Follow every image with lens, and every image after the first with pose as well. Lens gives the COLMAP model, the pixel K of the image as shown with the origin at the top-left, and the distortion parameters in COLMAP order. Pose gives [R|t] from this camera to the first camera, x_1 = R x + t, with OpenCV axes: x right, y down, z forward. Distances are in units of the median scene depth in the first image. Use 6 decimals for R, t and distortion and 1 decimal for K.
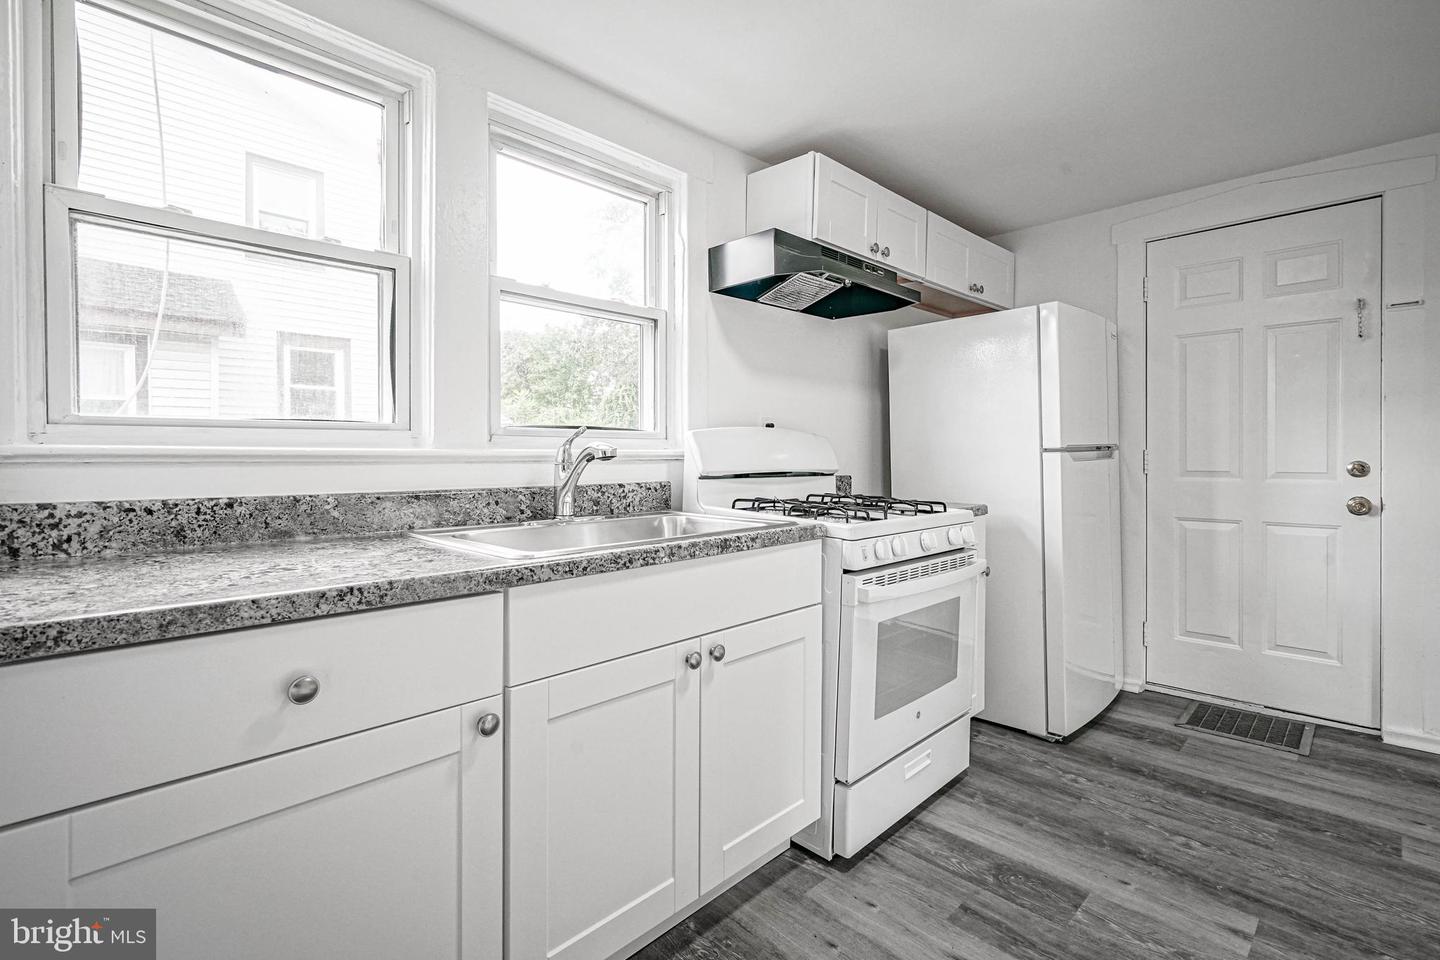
lens RADIAL K [[670.7, 0, 724.4], [0, 670.7, 461.6], [0, 0, 1]] dist [-0.001135, 0.000698]
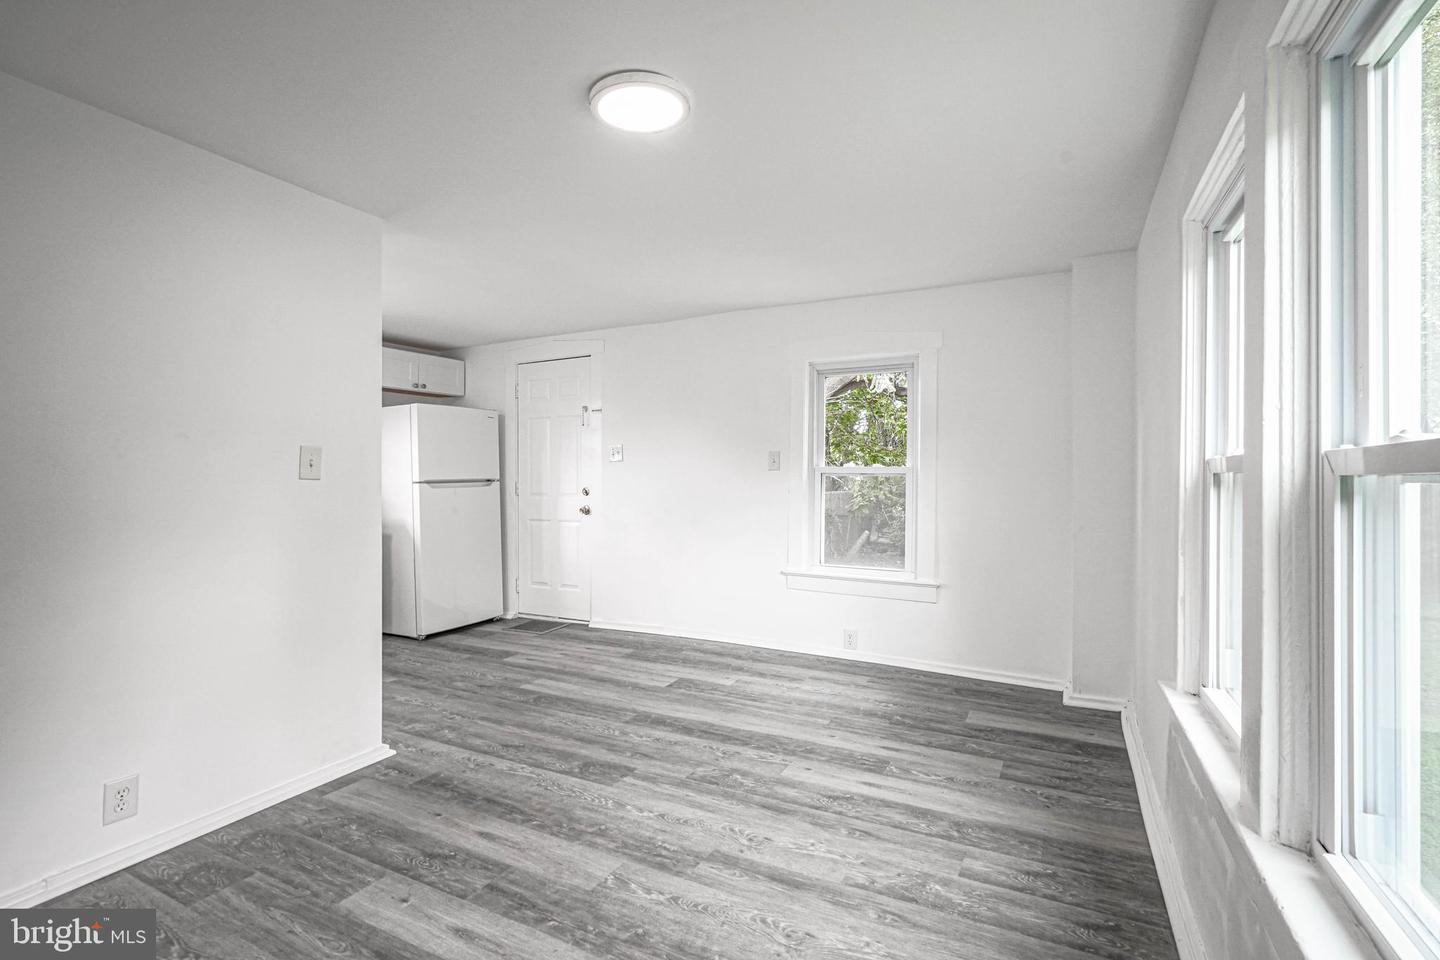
lens RADIAL K [[683.6, 0, 720.0], [0, 683.6, 480.0], [0, 0, 1]] dist [0.000506, 0.000705]
pose [[0.954435, -0.000788, 0.298419, 0.968966], [0.002809, 0.999976, -0.006344, -0.013513], [-0.298407, 0.006893, 0.954414, -1.424538]]
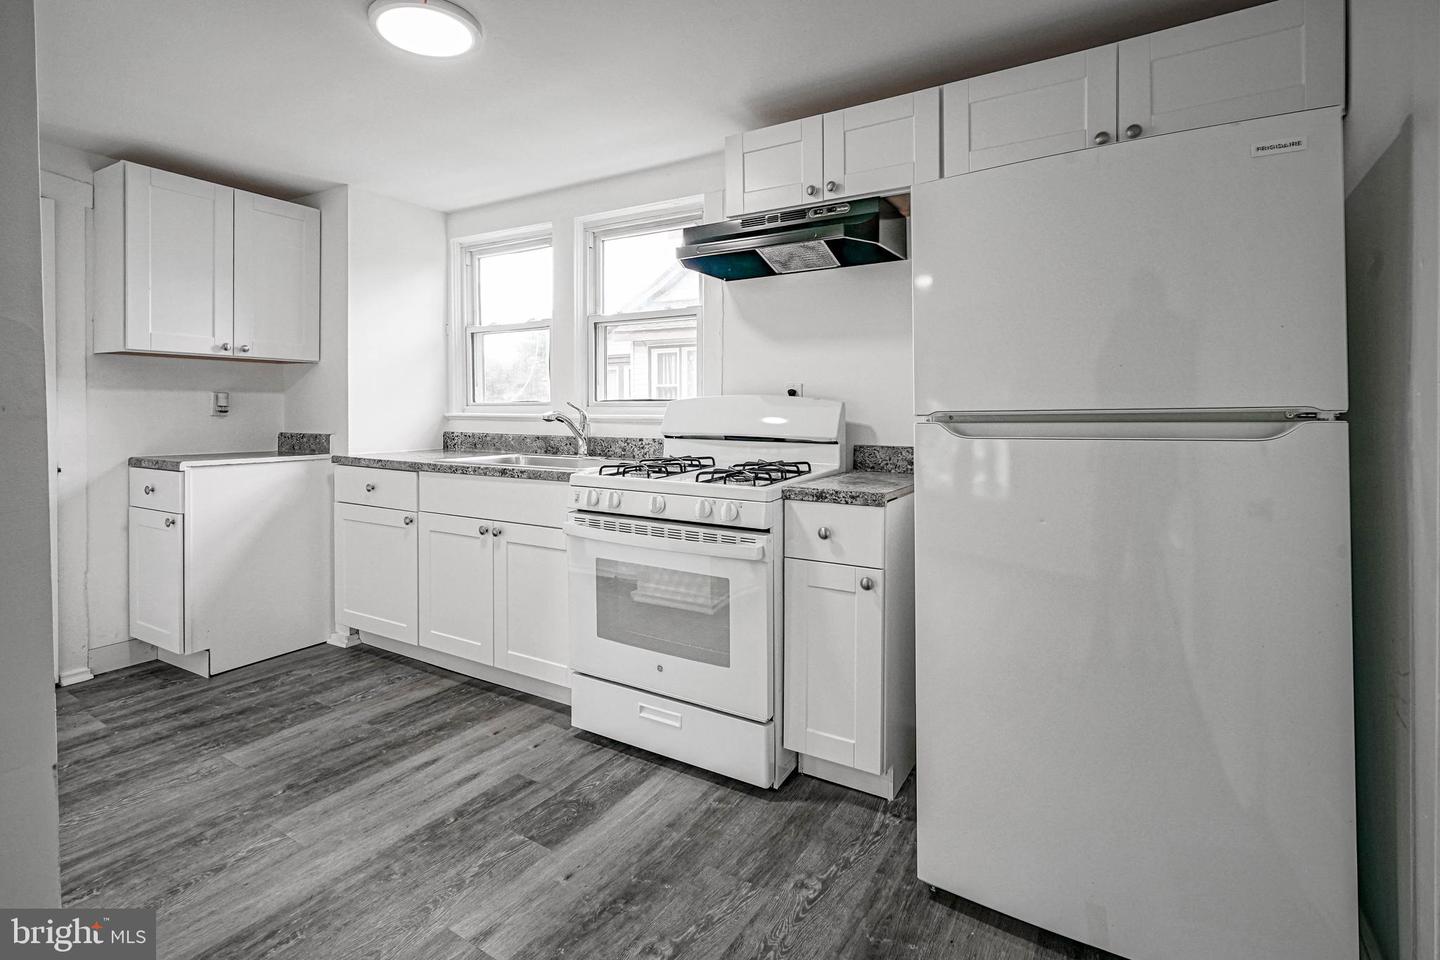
lens RADIAL K [[672.1, 0, 706.7], [0, 672.1, 415.0], [0, 0, 1]] dist [-0.001249, 0.000114]
pose [[0.230243, 0.007360, -0.973105, 1.409952], [-0.012576, 0.999910, 0.004587, -0.028347], [0.973052, 0.011182, 0.230315, 0.870513]]
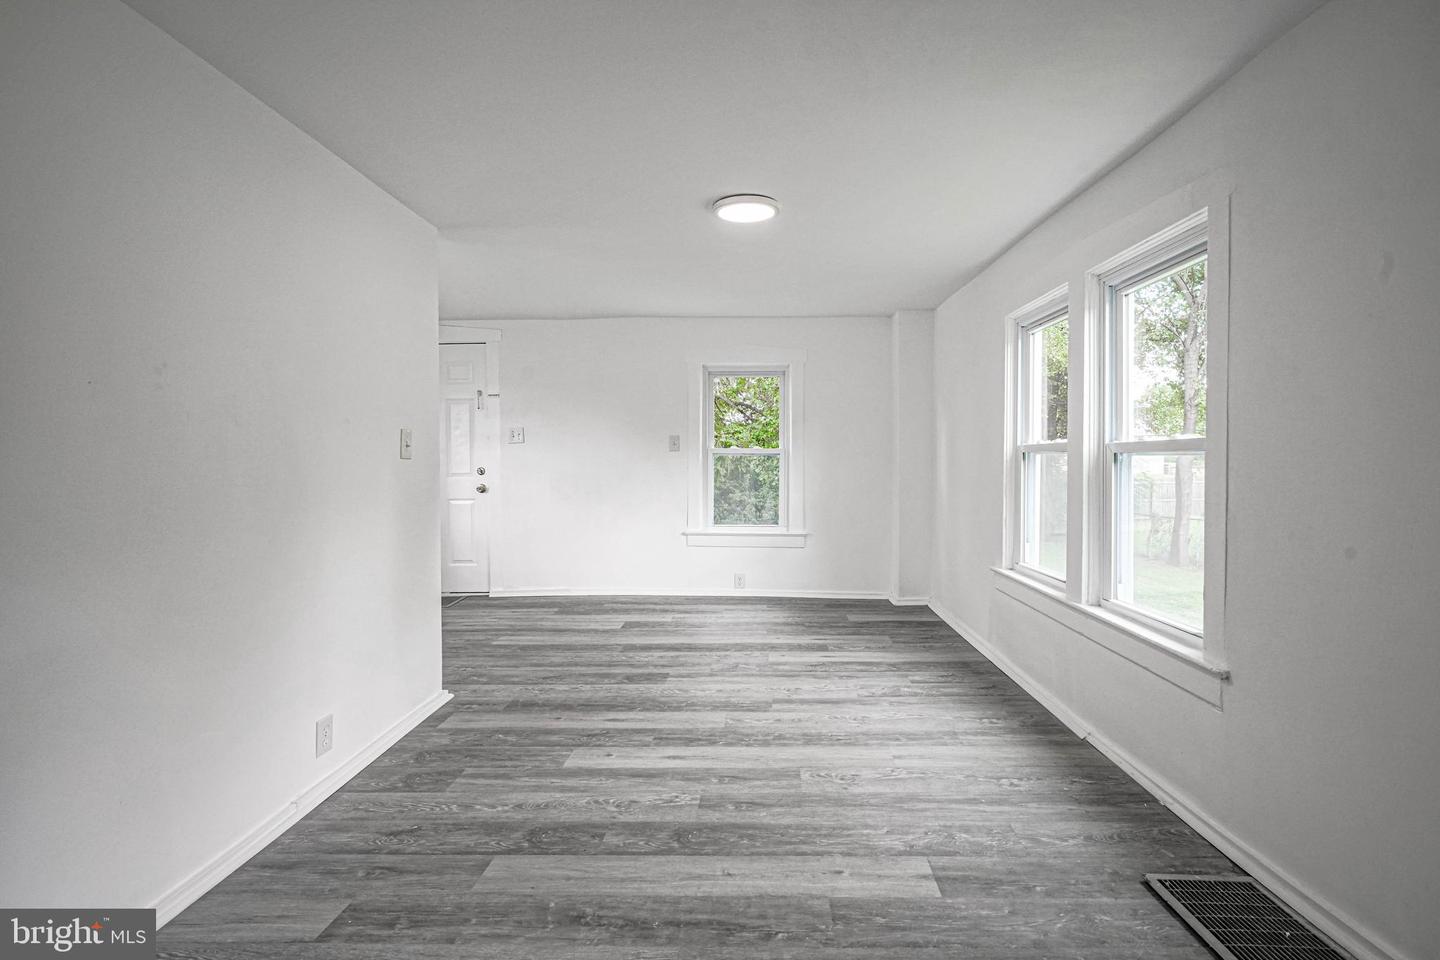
lens RADIAL K [[678.9, 0, 756.0], [0, 678.9, 475.4], [0, 0, 1]] dist [-0.001022, -0.000049]
pose [[0.721050, -0.020628, 0.692575, 0.116059], [0.011081, 0.999772, 0.018241, -0.007371], [-0.692794, -0.005478, 0.721115, -1.543814]]
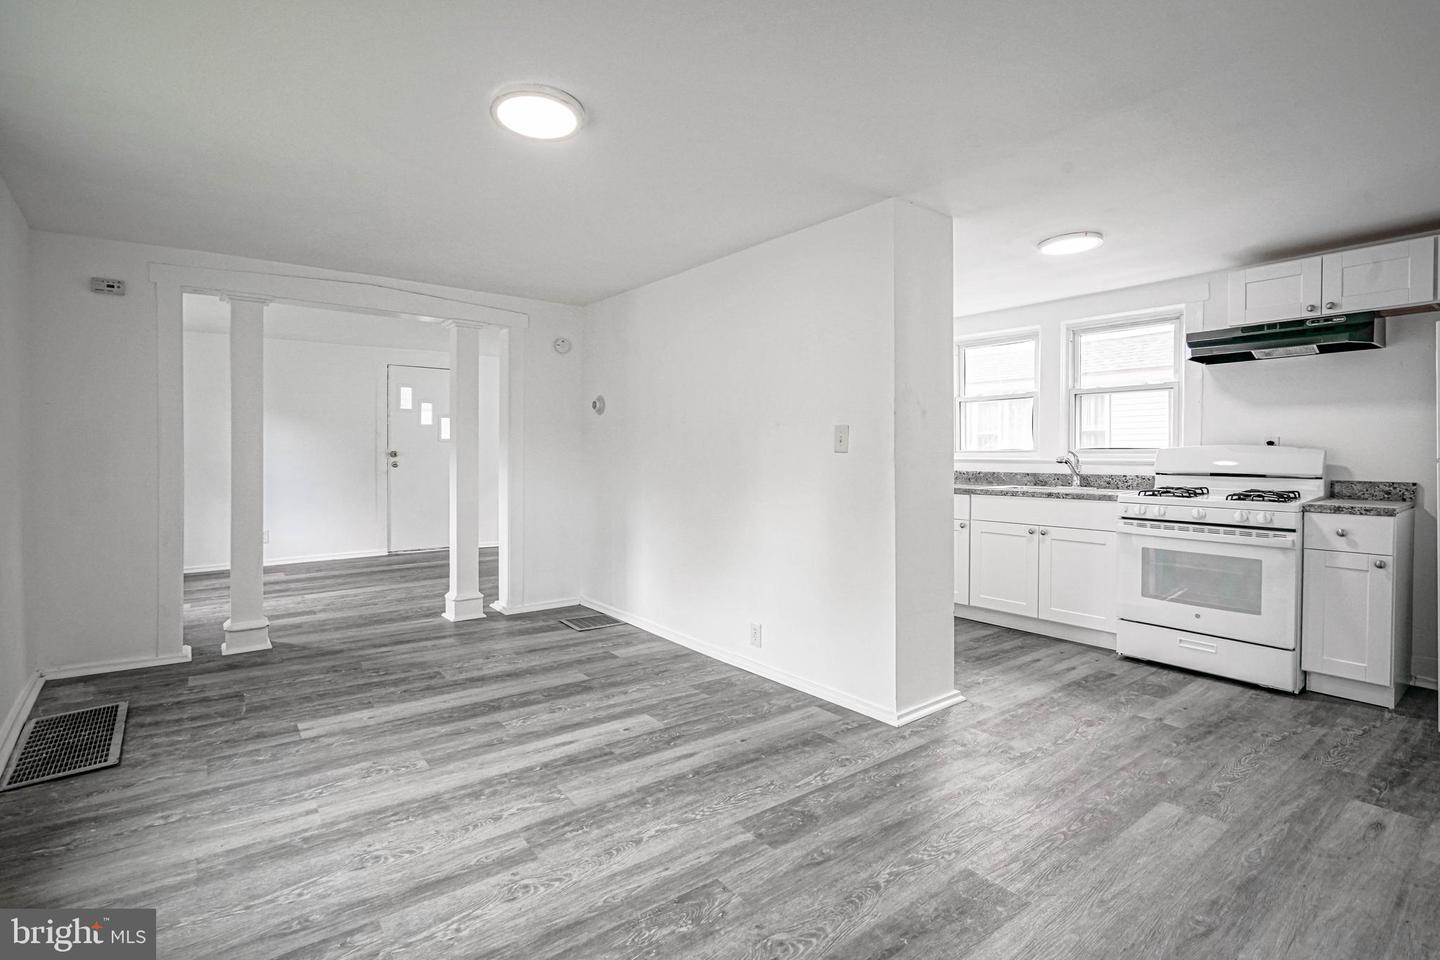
lens RADIAL K [[655.2, 0, 723.7], [0, 655.2, 465.4], [0, 0, 1]] dist [0.001752, 0.000609]
pose [[-0.113268, 0.014824, -0.993454, 2.189021], [-0.012530, 0.999788, 0.016348, -0.016691], [0.993485, 0.014300, -0.113058, -0.010395]]
